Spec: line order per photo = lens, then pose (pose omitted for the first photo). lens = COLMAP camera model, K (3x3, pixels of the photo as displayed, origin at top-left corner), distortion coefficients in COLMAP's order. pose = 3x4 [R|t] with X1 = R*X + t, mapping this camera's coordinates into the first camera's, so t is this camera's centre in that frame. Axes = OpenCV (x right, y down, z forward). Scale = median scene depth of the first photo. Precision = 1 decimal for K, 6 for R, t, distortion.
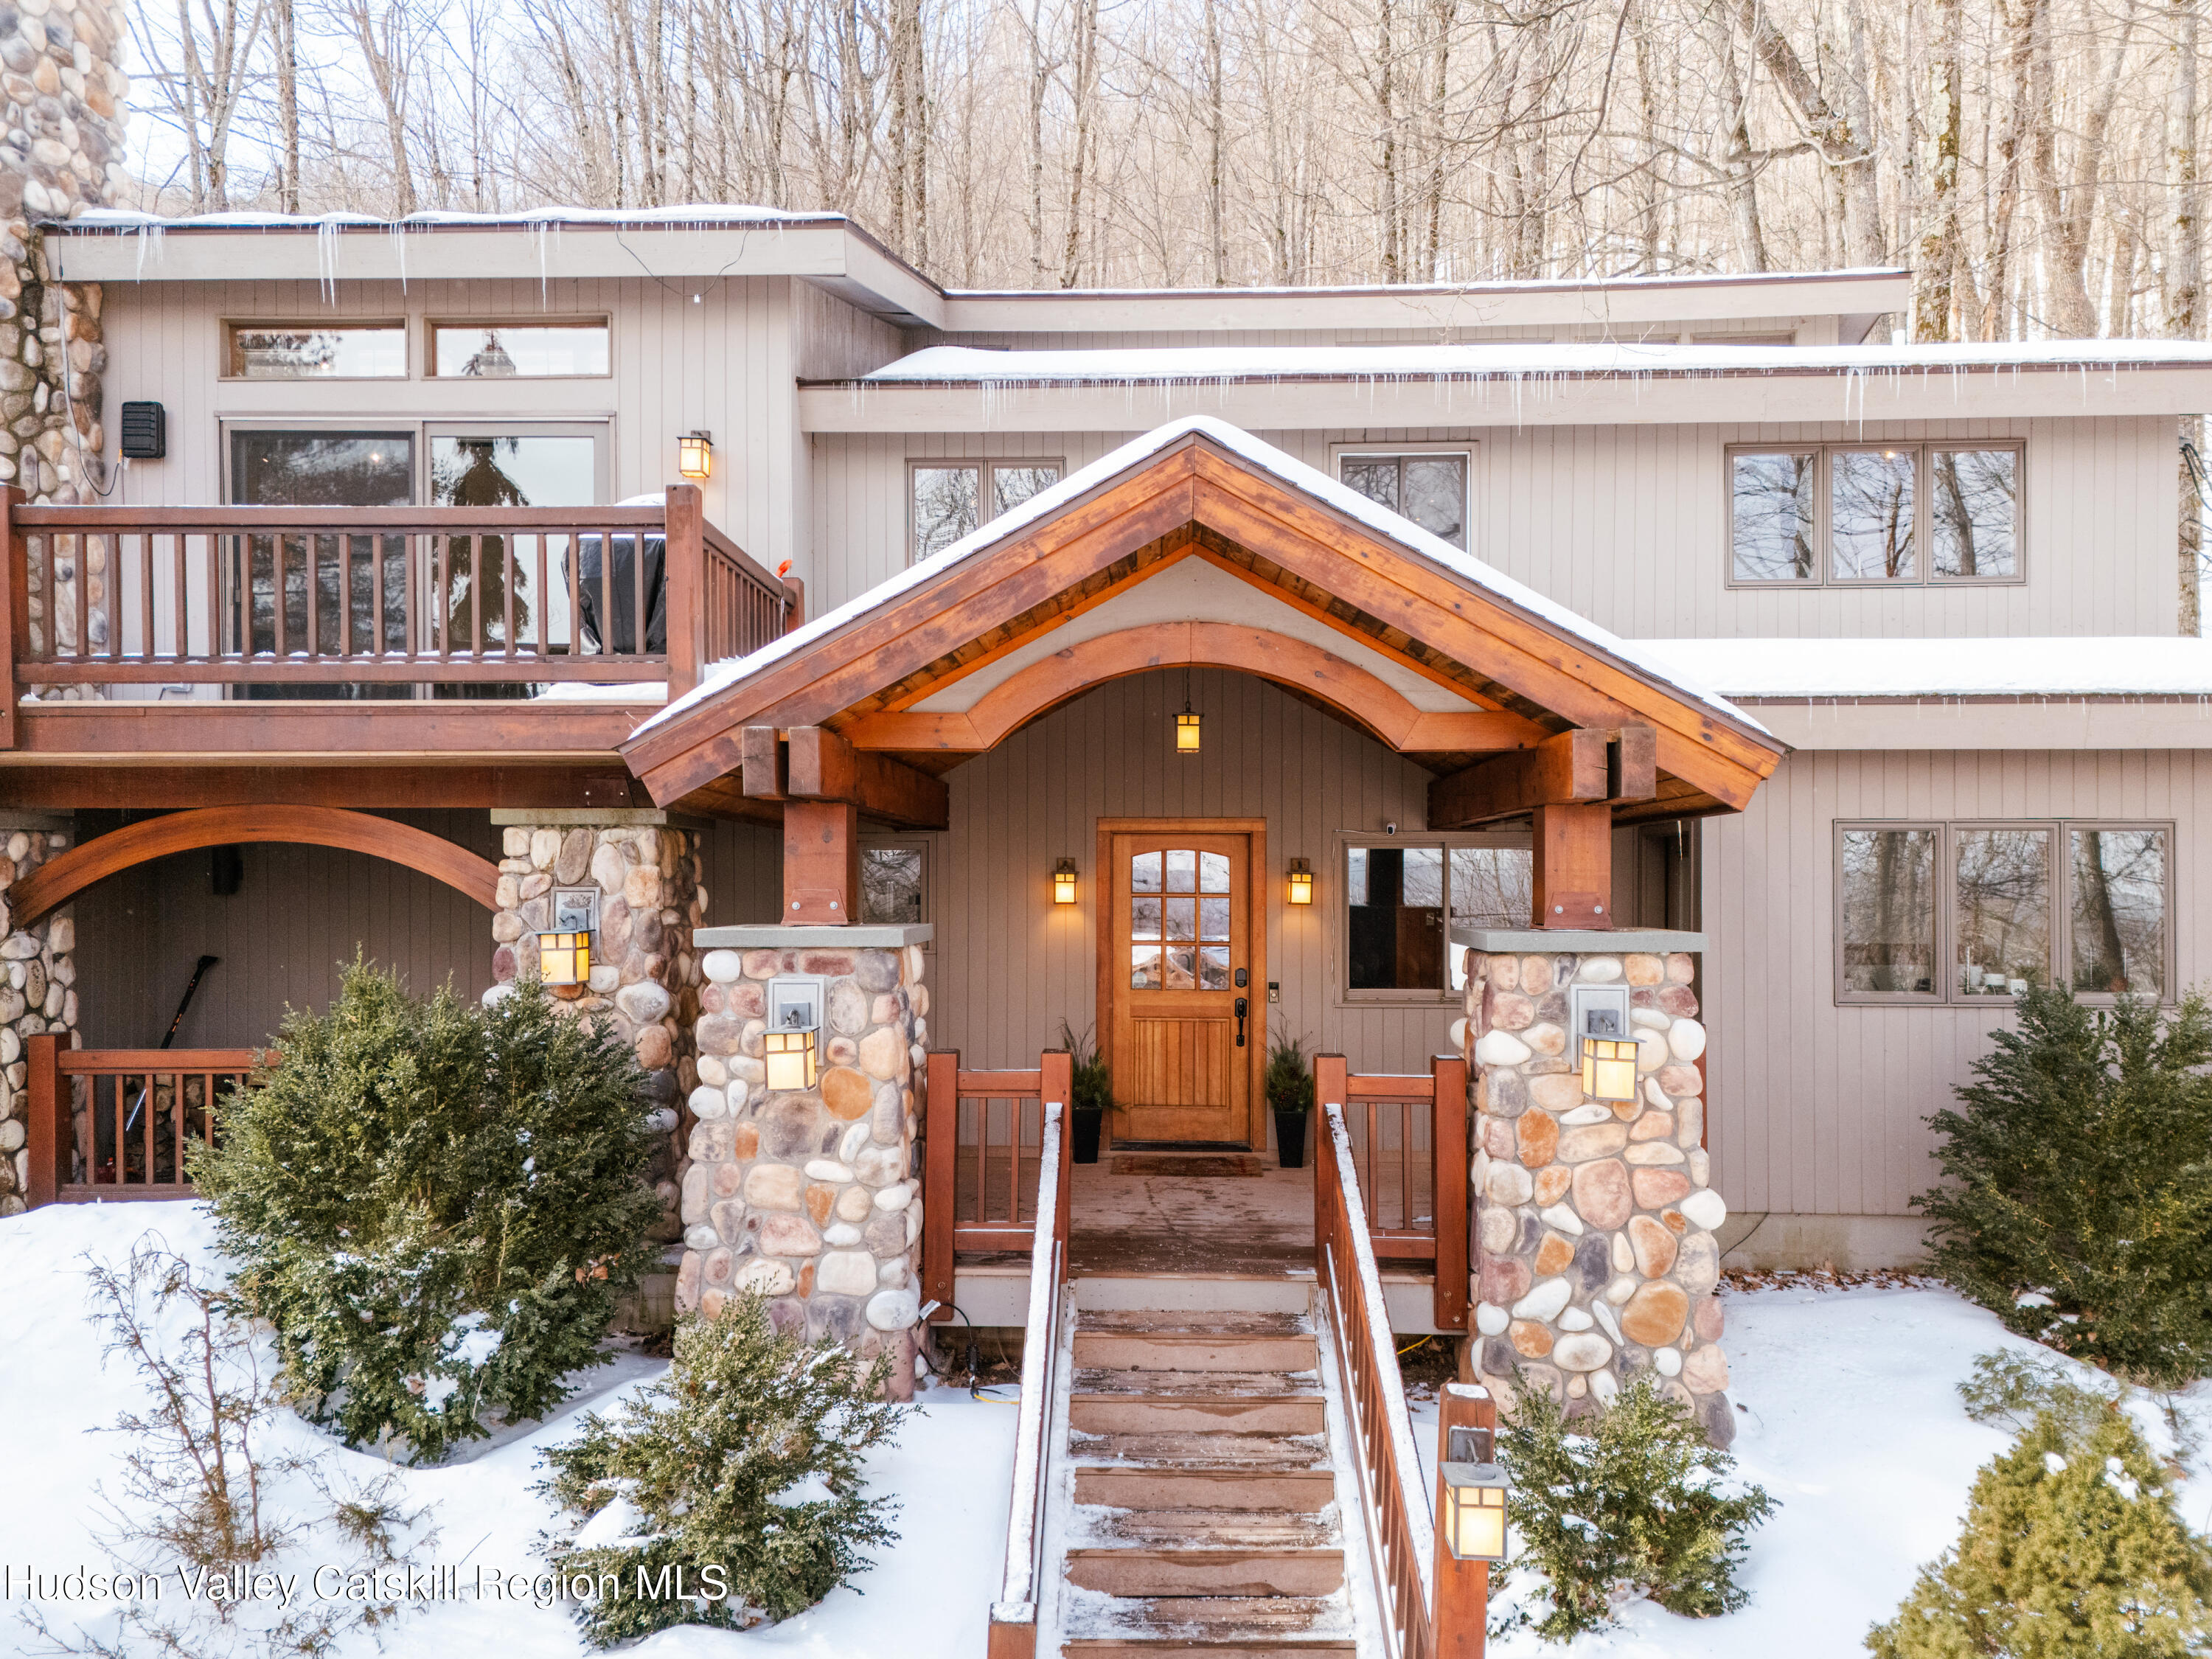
lens RADIAL K [[1639.2, 0, 1164.9], [0, 1639.2, 877.7], [0, 0, 1]] dist [0.004756, 0.005462]
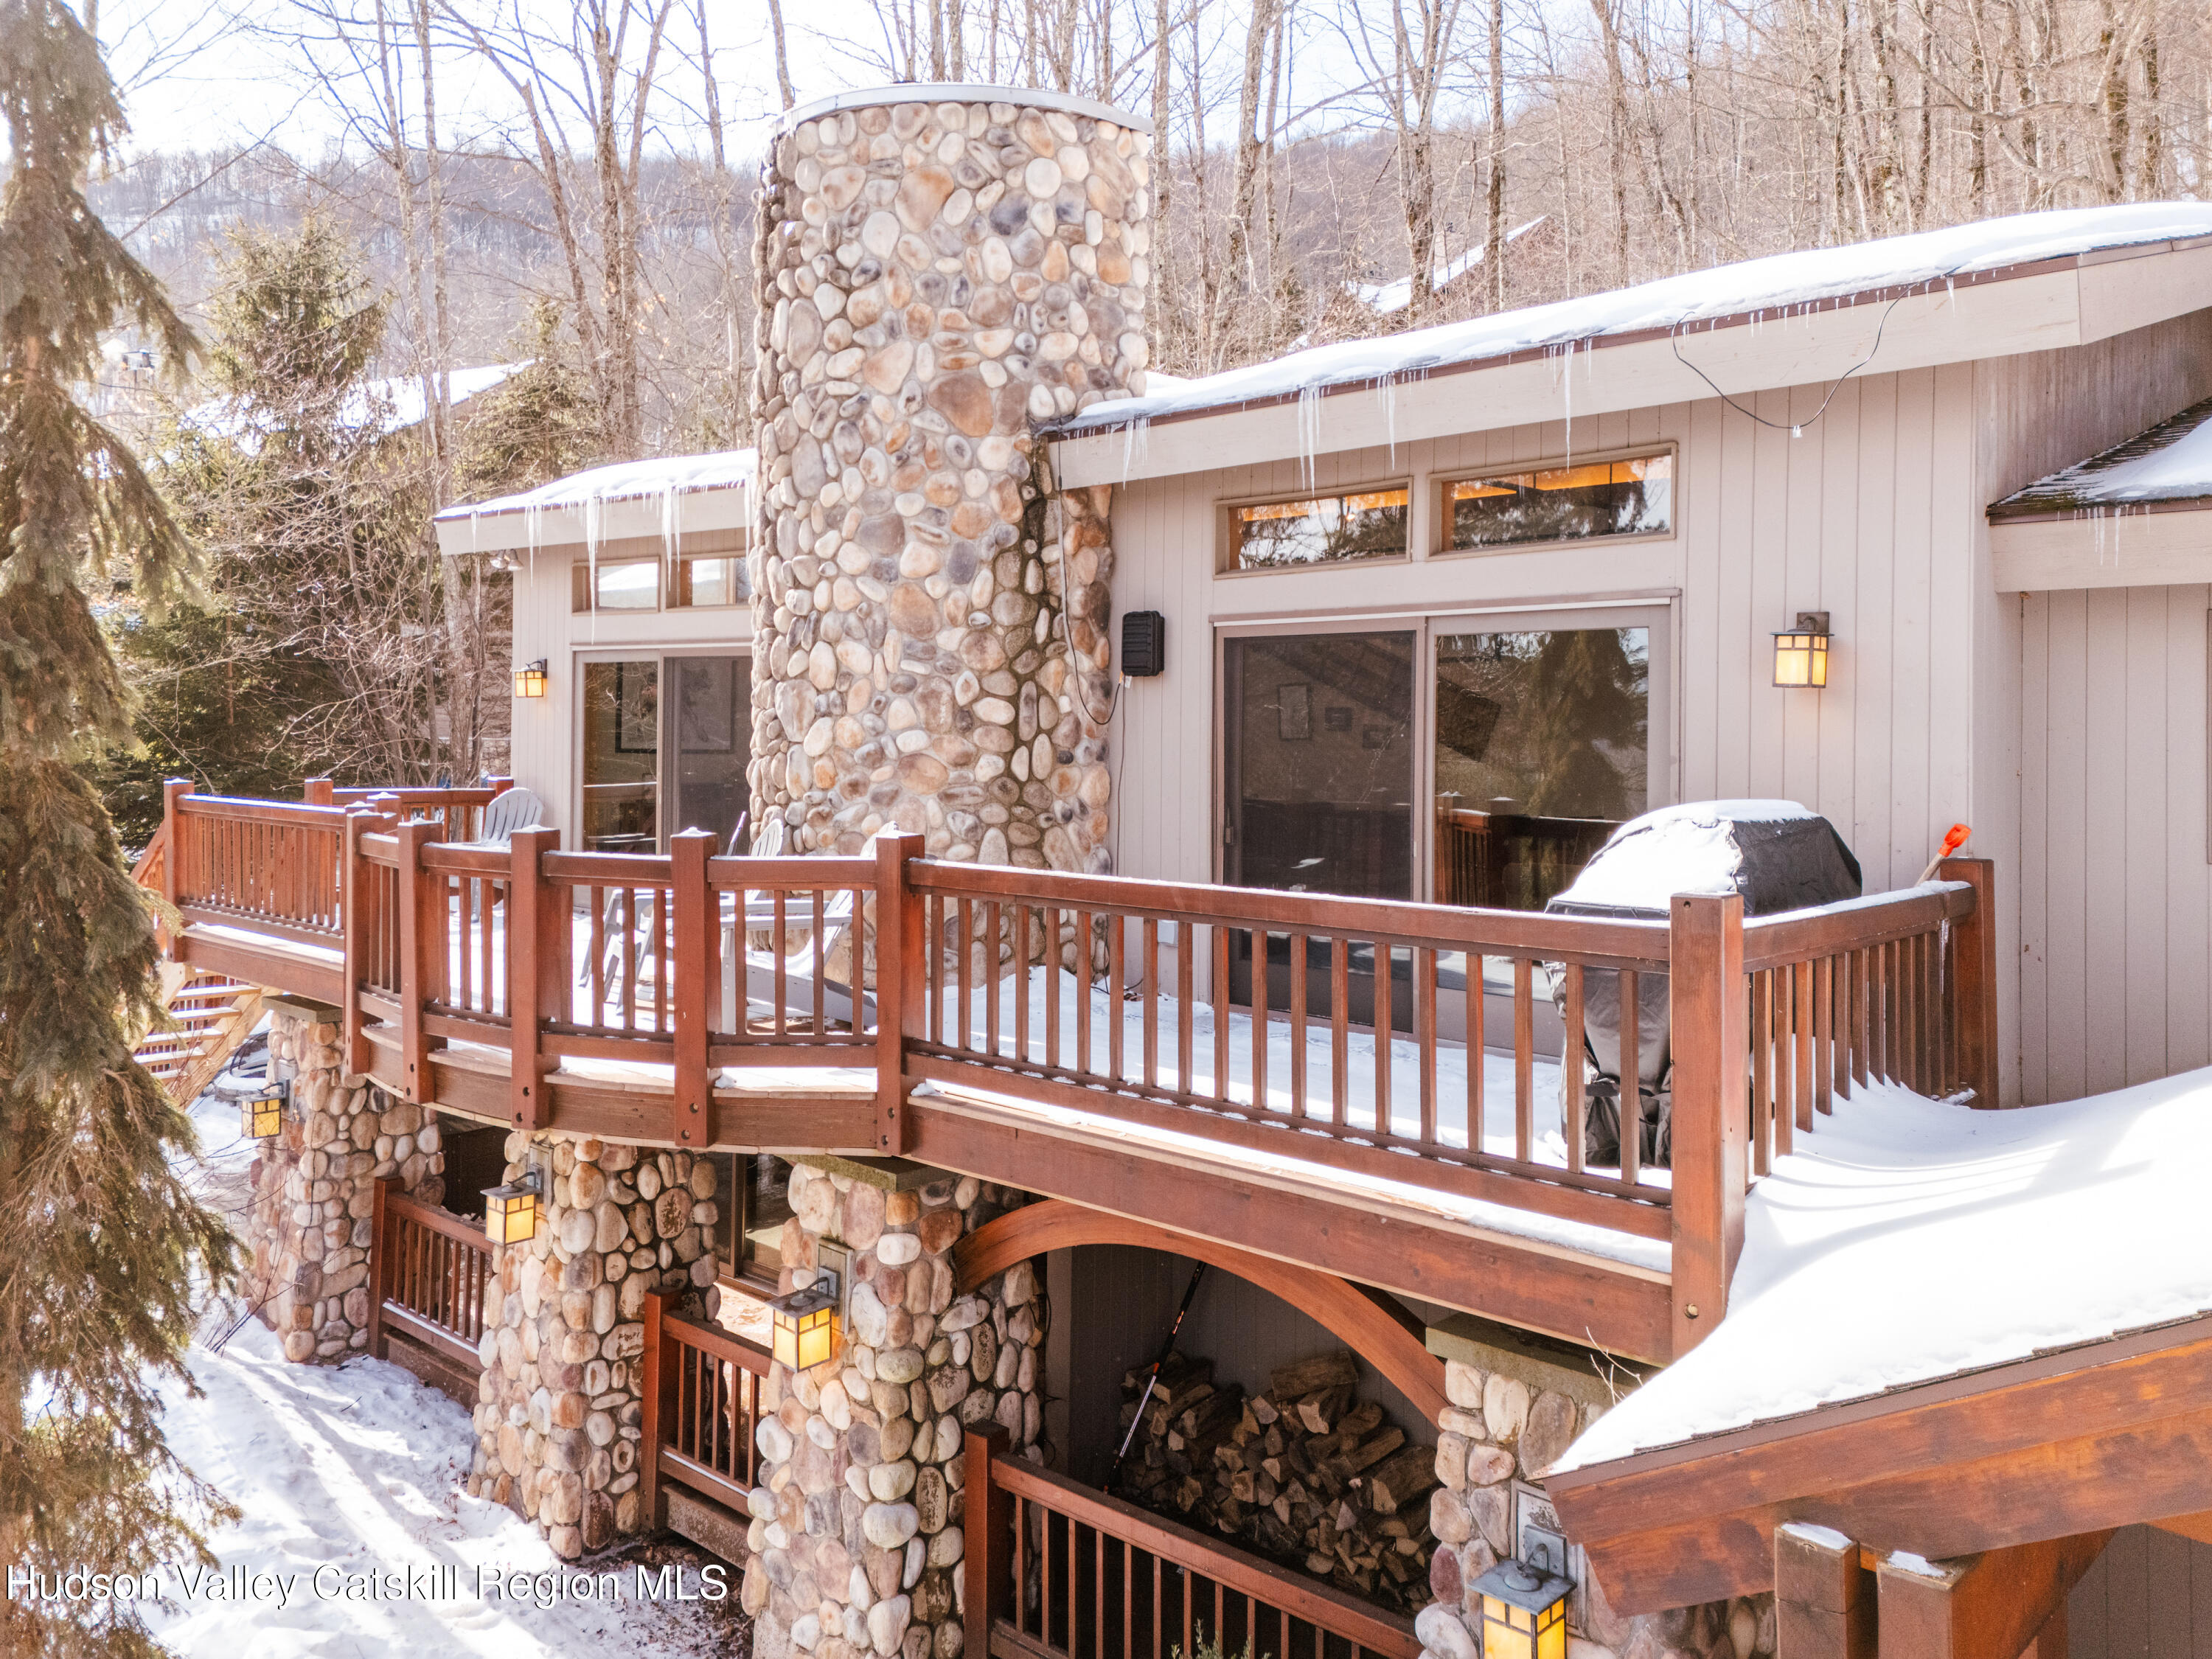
lens RADIAL K [[1662.4, 0, 1108.4], [0, 1662.4, 729.8], [0, 0, 1]] dist [0.103659, -0.122455]
pose [[0.738887, 0.002788, -0.673823, -0.050464], [-0.015300, 0.999803, -0.012642, -0.224874], [0.673655, 0.019651, 0.738784, 0.361137]]
